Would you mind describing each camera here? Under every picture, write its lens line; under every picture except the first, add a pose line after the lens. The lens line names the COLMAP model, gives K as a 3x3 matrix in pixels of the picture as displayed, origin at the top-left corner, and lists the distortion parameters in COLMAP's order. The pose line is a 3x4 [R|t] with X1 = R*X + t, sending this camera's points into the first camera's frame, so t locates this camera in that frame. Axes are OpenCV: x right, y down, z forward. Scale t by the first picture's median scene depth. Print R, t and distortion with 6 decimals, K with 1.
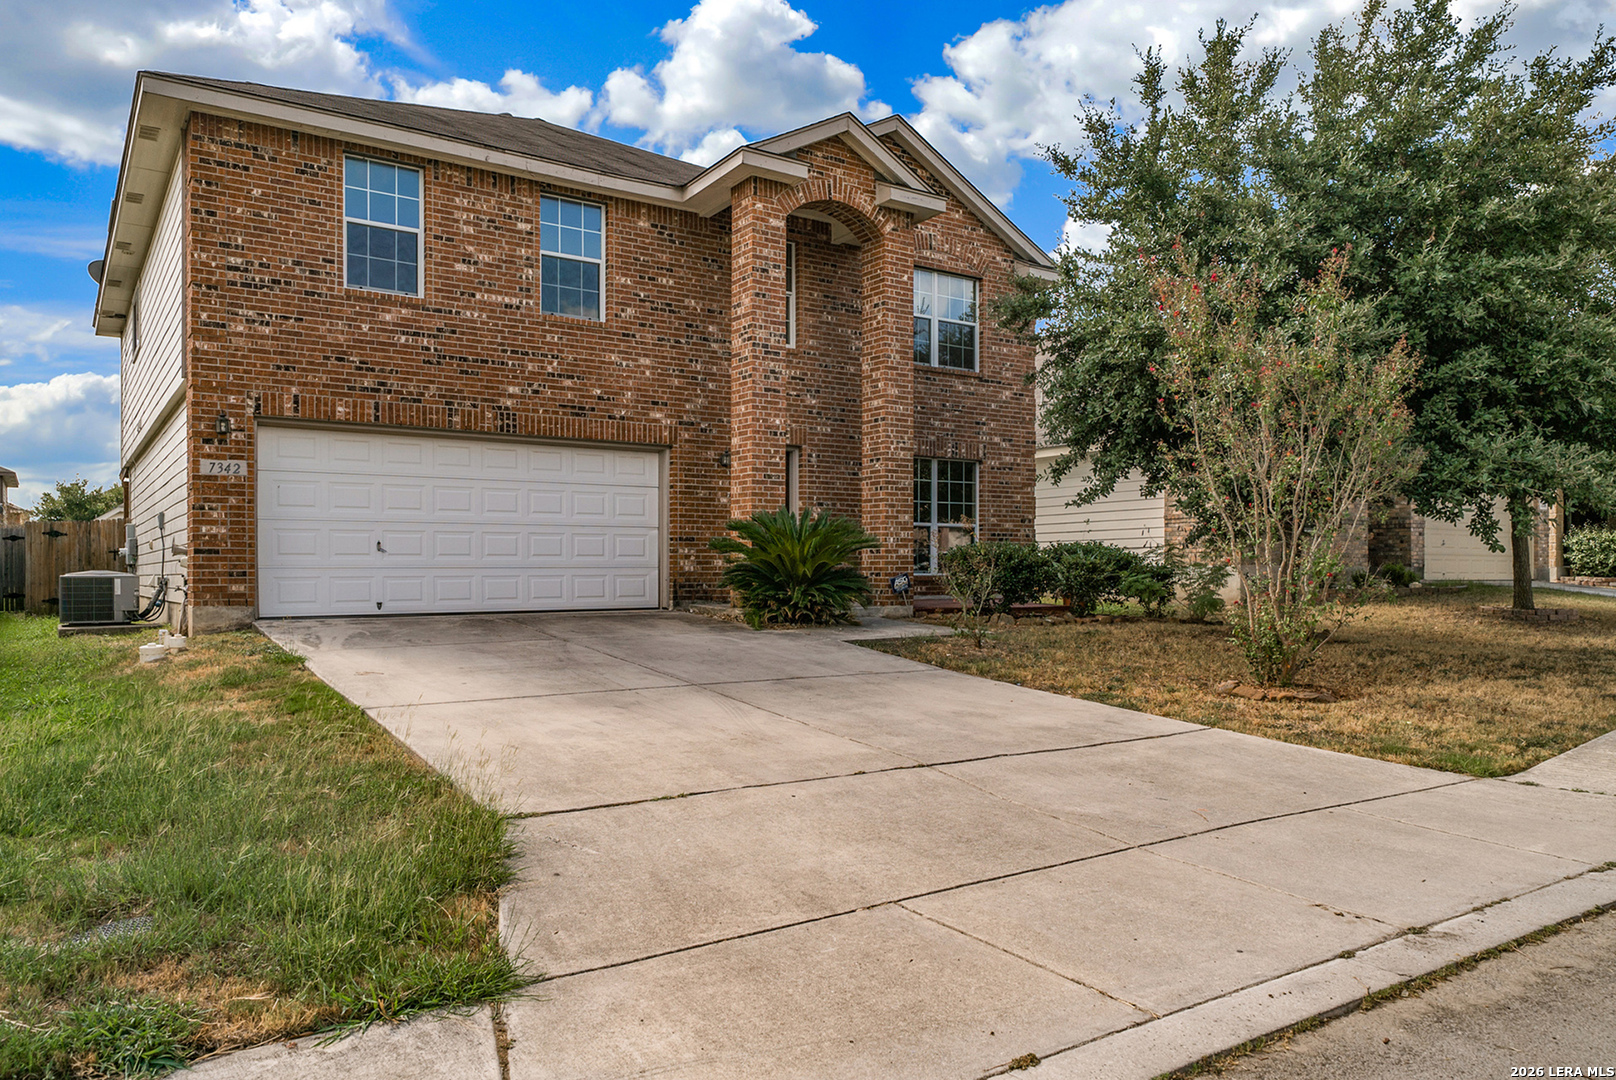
lens RADIAL K [[1085.2, 0, 800.0], [0, 1085.2, 569.5], [0, 0, 1]] dist [0.001573, -0.000941]
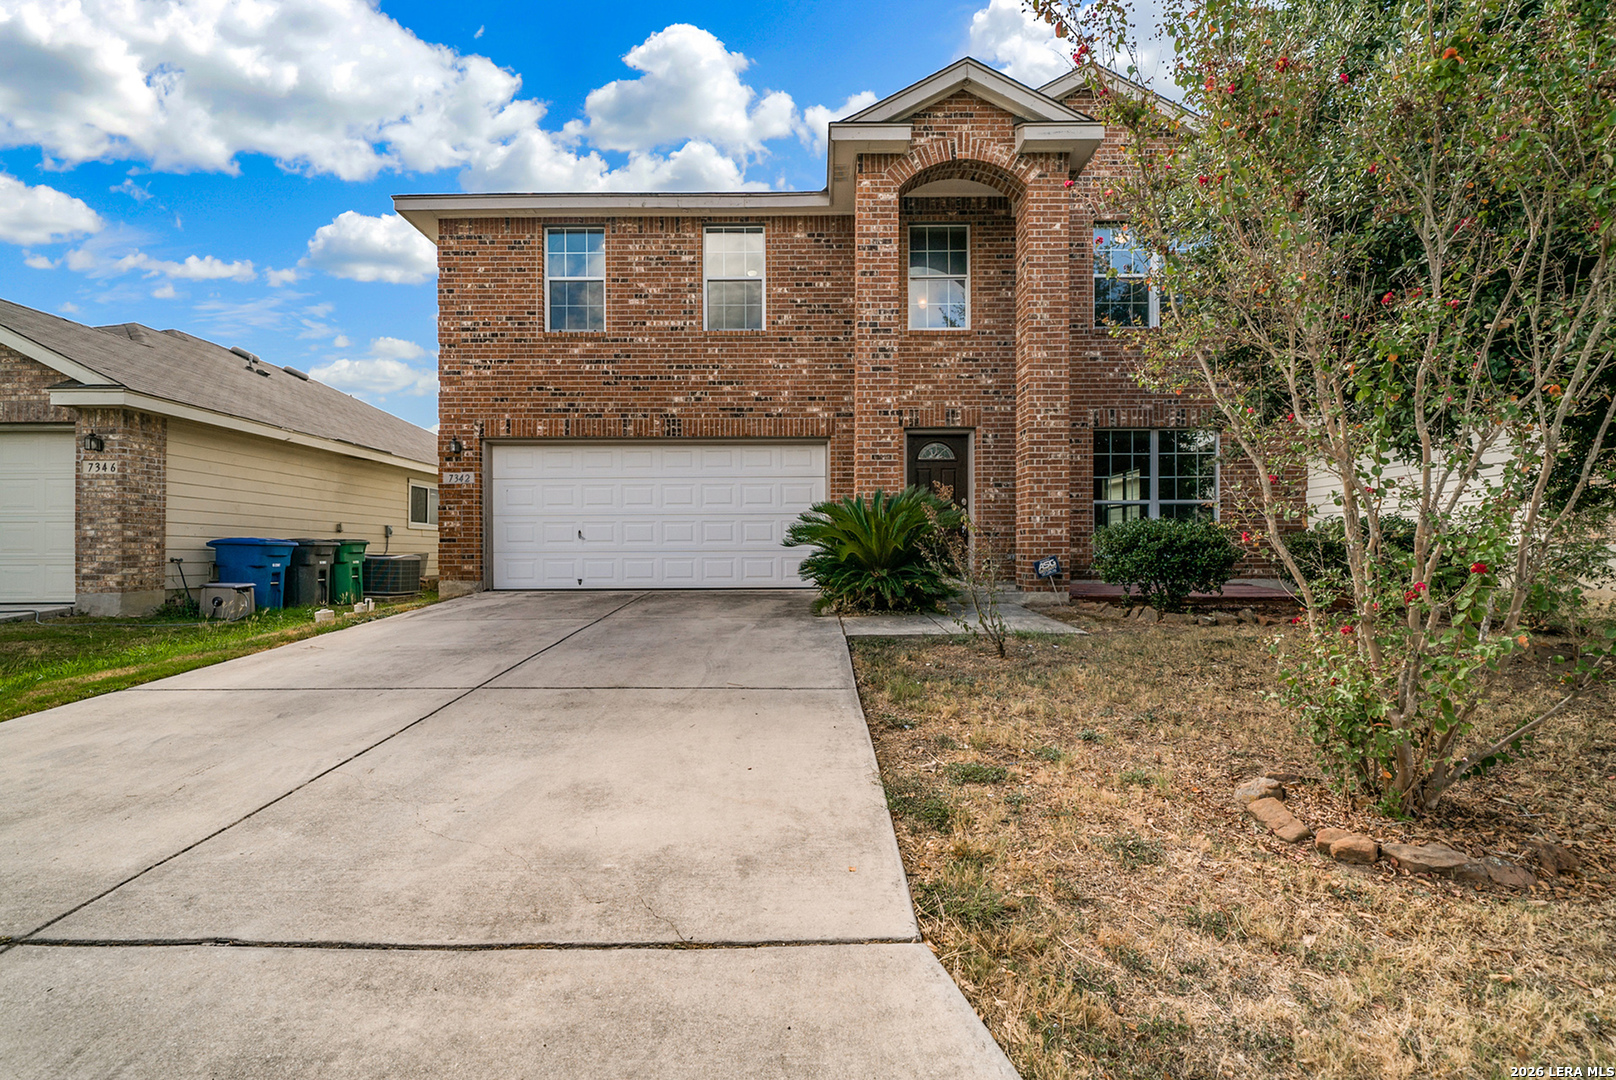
lens RADIAL K [[698.8, 0, 868.3], [0, 698.8, 550.4], [0, 0, 1]] dist [0.000176, -0.000057]
pose [[0.829271, -0.002354, -0.558842, 0.313541], [0.003450, 0.999994, 0.000908, -0.002297], [0.558837, -0.002681, 0.829273, 0.468665]]
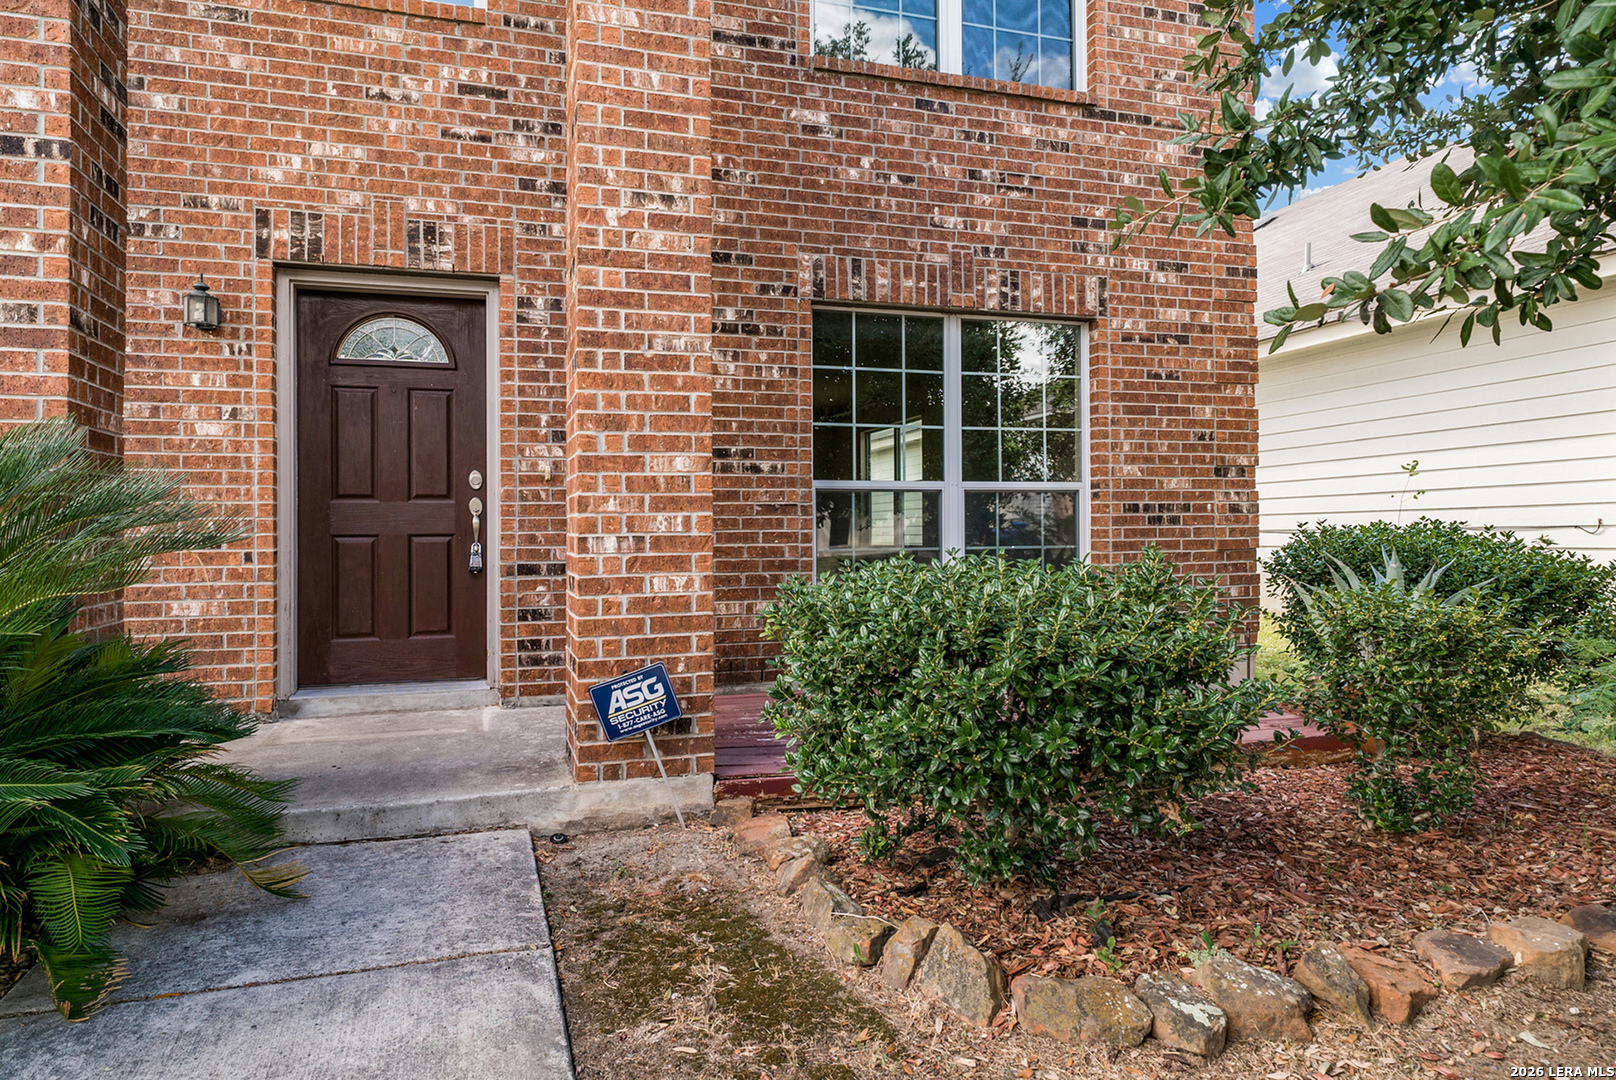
lens RADIAL K [[840.6, 0, 835.1], [0, 840.6, 515.1], [0, 0, 1]] dist [0.004305, 0.000293]
pose [[0.946539, -0.010107, -0.322431, 0.224058], [0.006547, 0.999905, -0.012123, -0.034069], [0.322523, 0.009364, 0.946515, 0.871665]]
